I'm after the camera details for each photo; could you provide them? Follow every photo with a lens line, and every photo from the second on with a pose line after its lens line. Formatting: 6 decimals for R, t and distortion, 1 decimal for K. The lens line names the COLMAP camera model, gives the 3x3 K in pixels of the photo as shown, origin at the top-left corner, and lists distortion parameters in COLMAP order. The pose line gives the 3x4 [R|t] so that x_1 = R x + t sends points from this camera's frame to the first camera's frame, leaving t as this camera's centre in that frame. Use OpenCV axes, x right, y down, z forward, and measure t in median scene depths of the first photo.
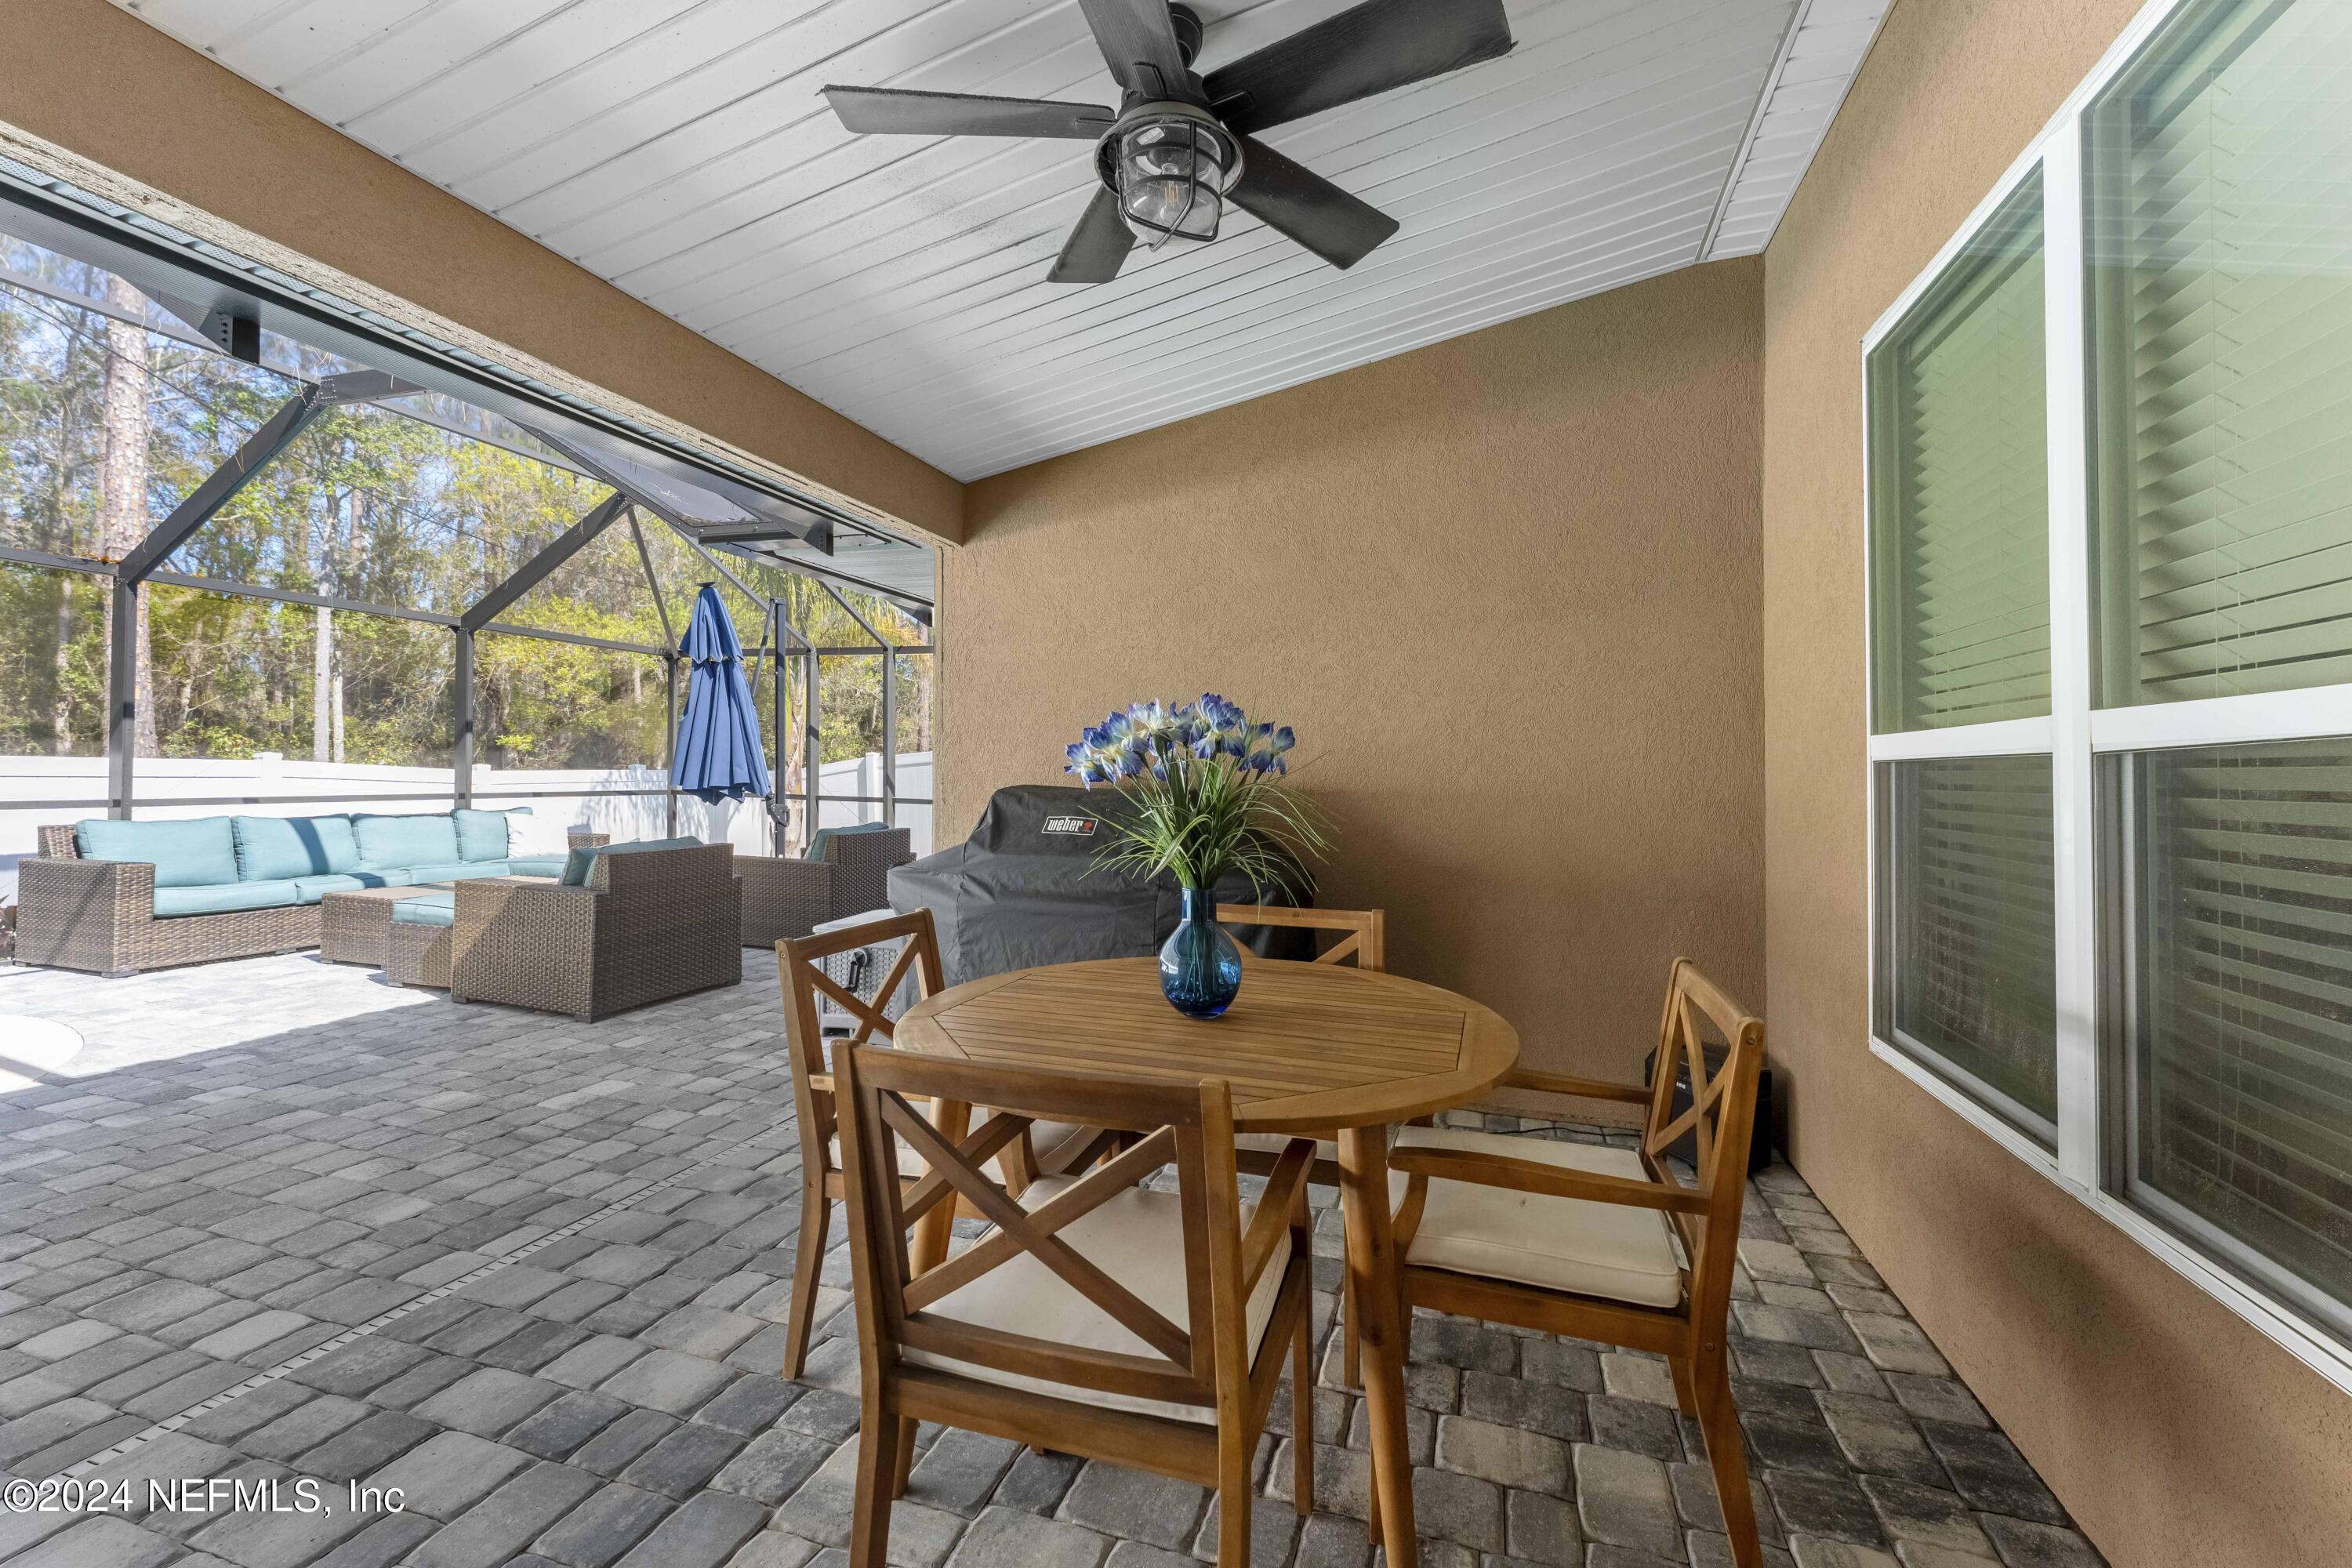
lens RADIAL K [[953.1, 0, 1195.5], [0, 953.1, 756.2], [0, 0, 1]] dist [-0.000461, -0.000608]
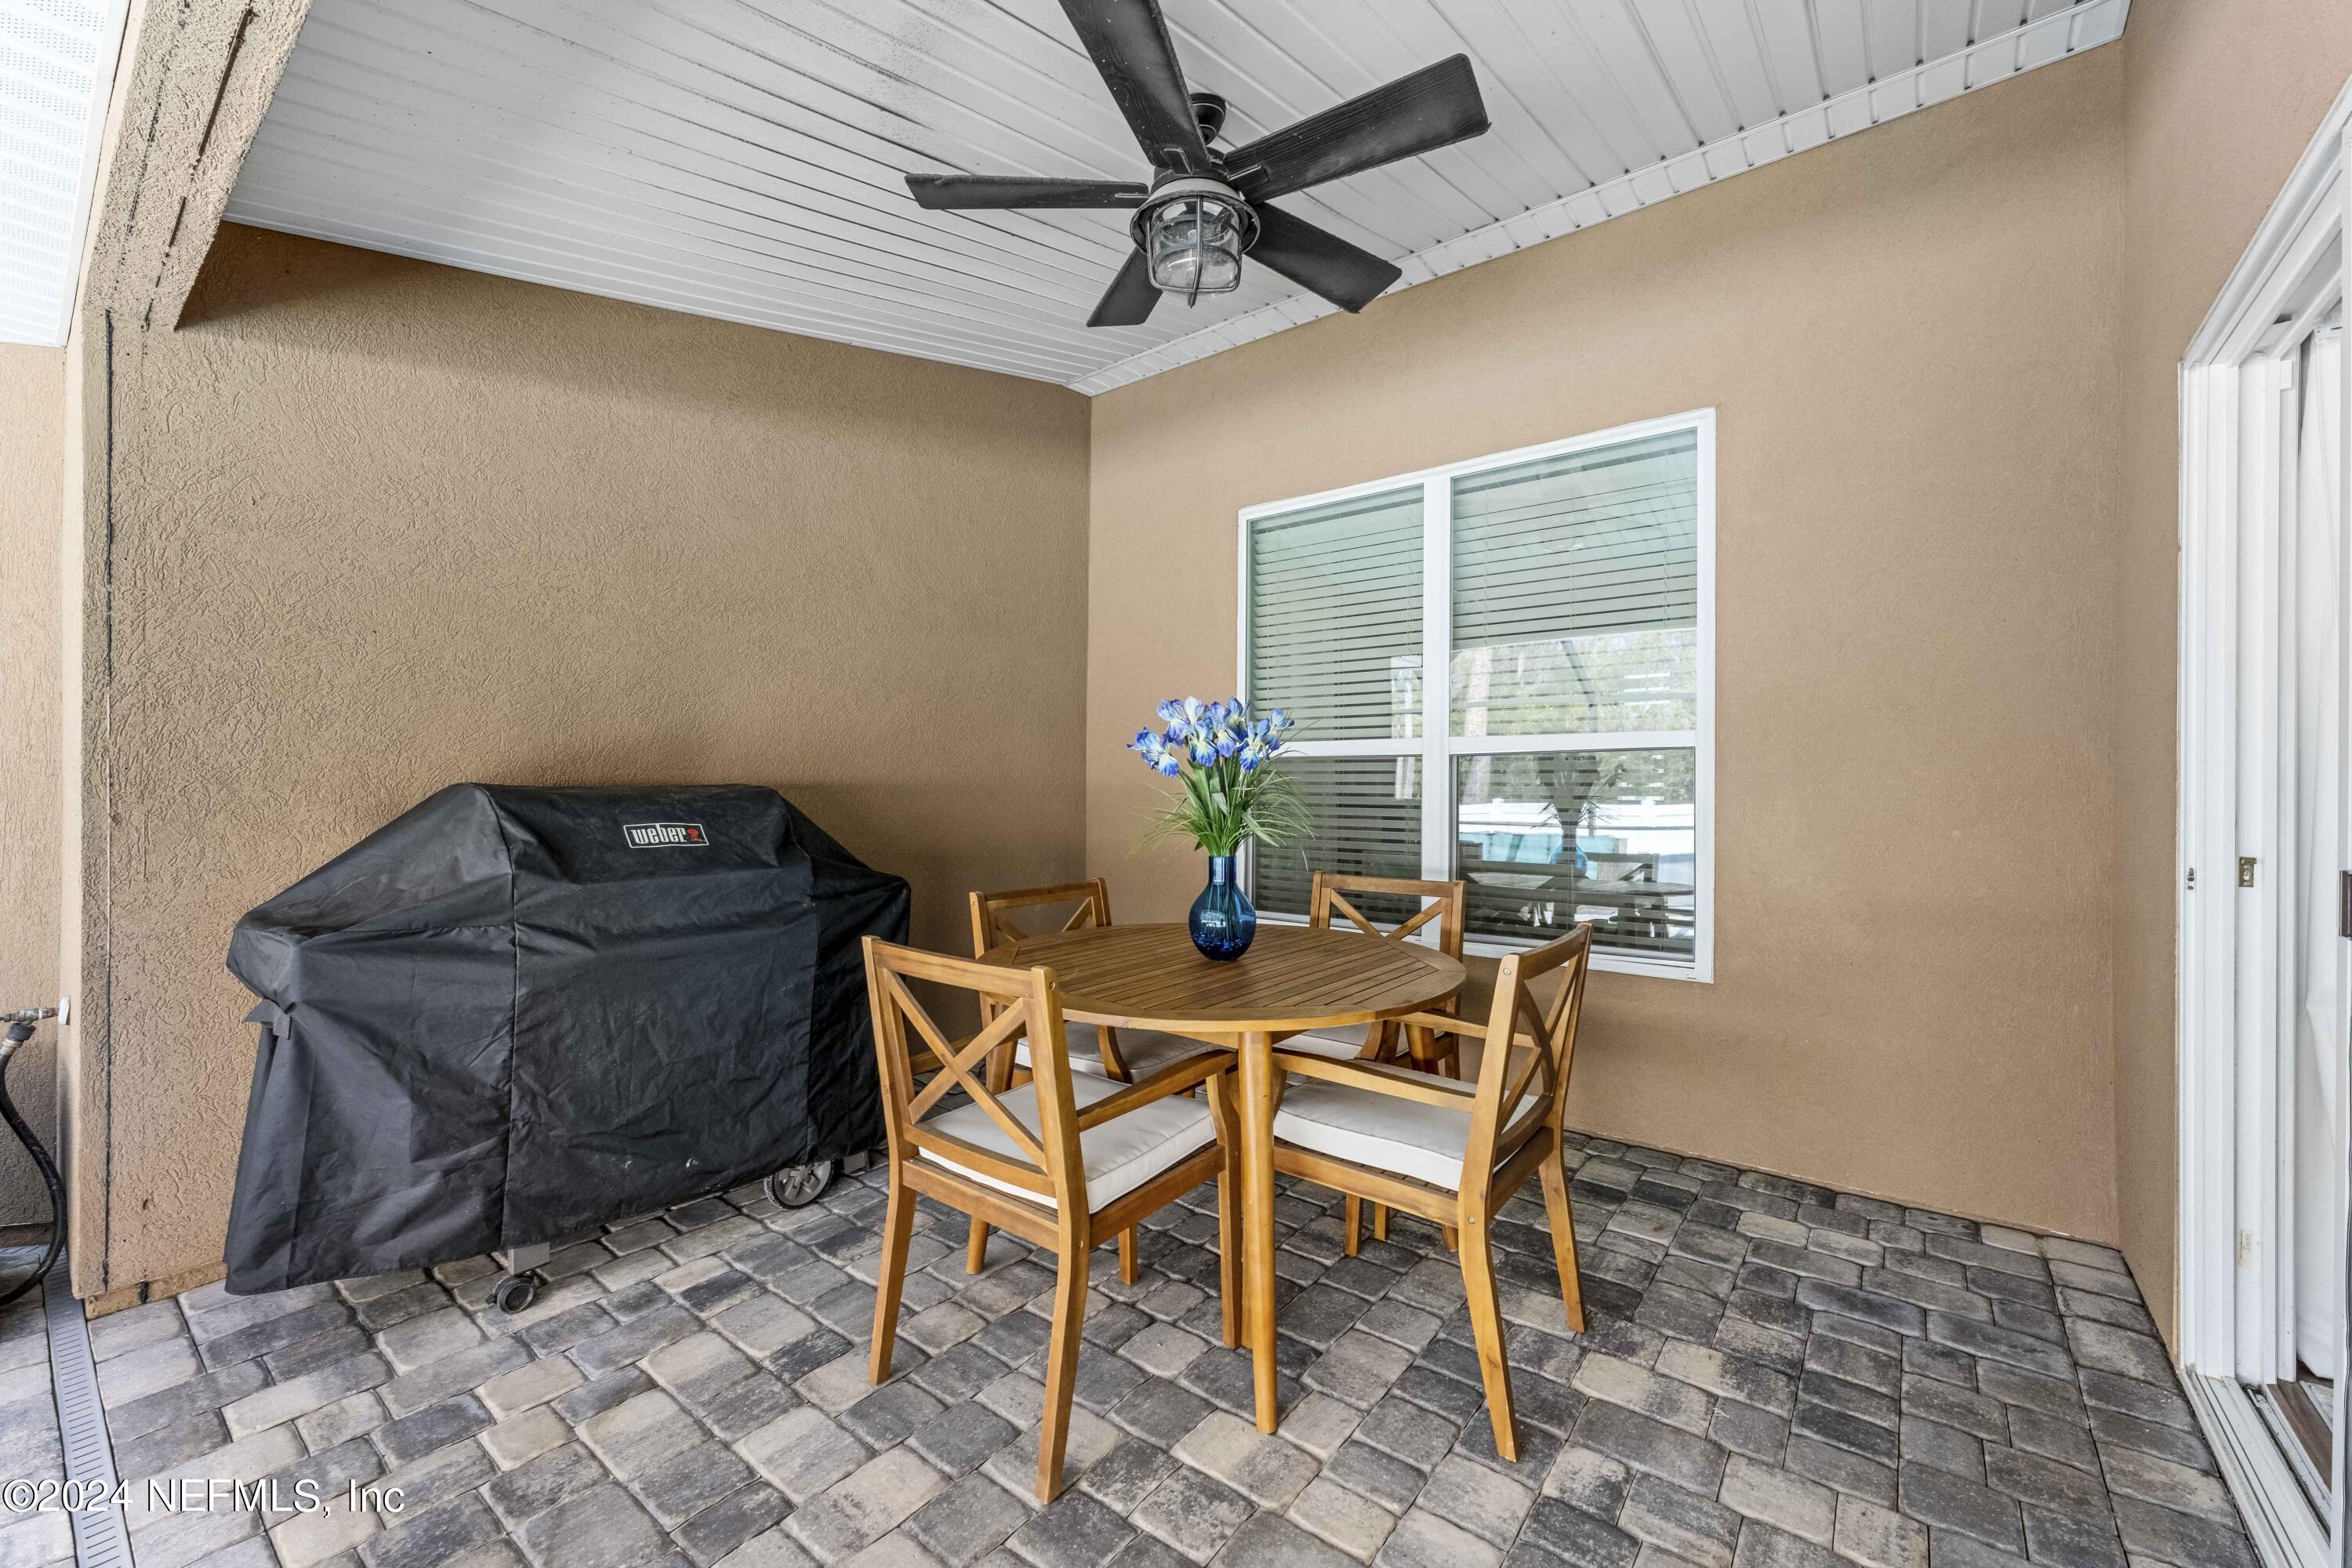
lens RADIAL K [[953.1, 0, 1154.9], [0, 953.1, 780.8], [0, 0, 1]] dist [-0.000461, -0.000608]
pose [[0.363329, -0.013075, 0.931569, -0.646001], [-0.021698, 0.999512, 0.022492, 0.005063], [-0.931408, -0.028385, 0.362868, 0.358828]]
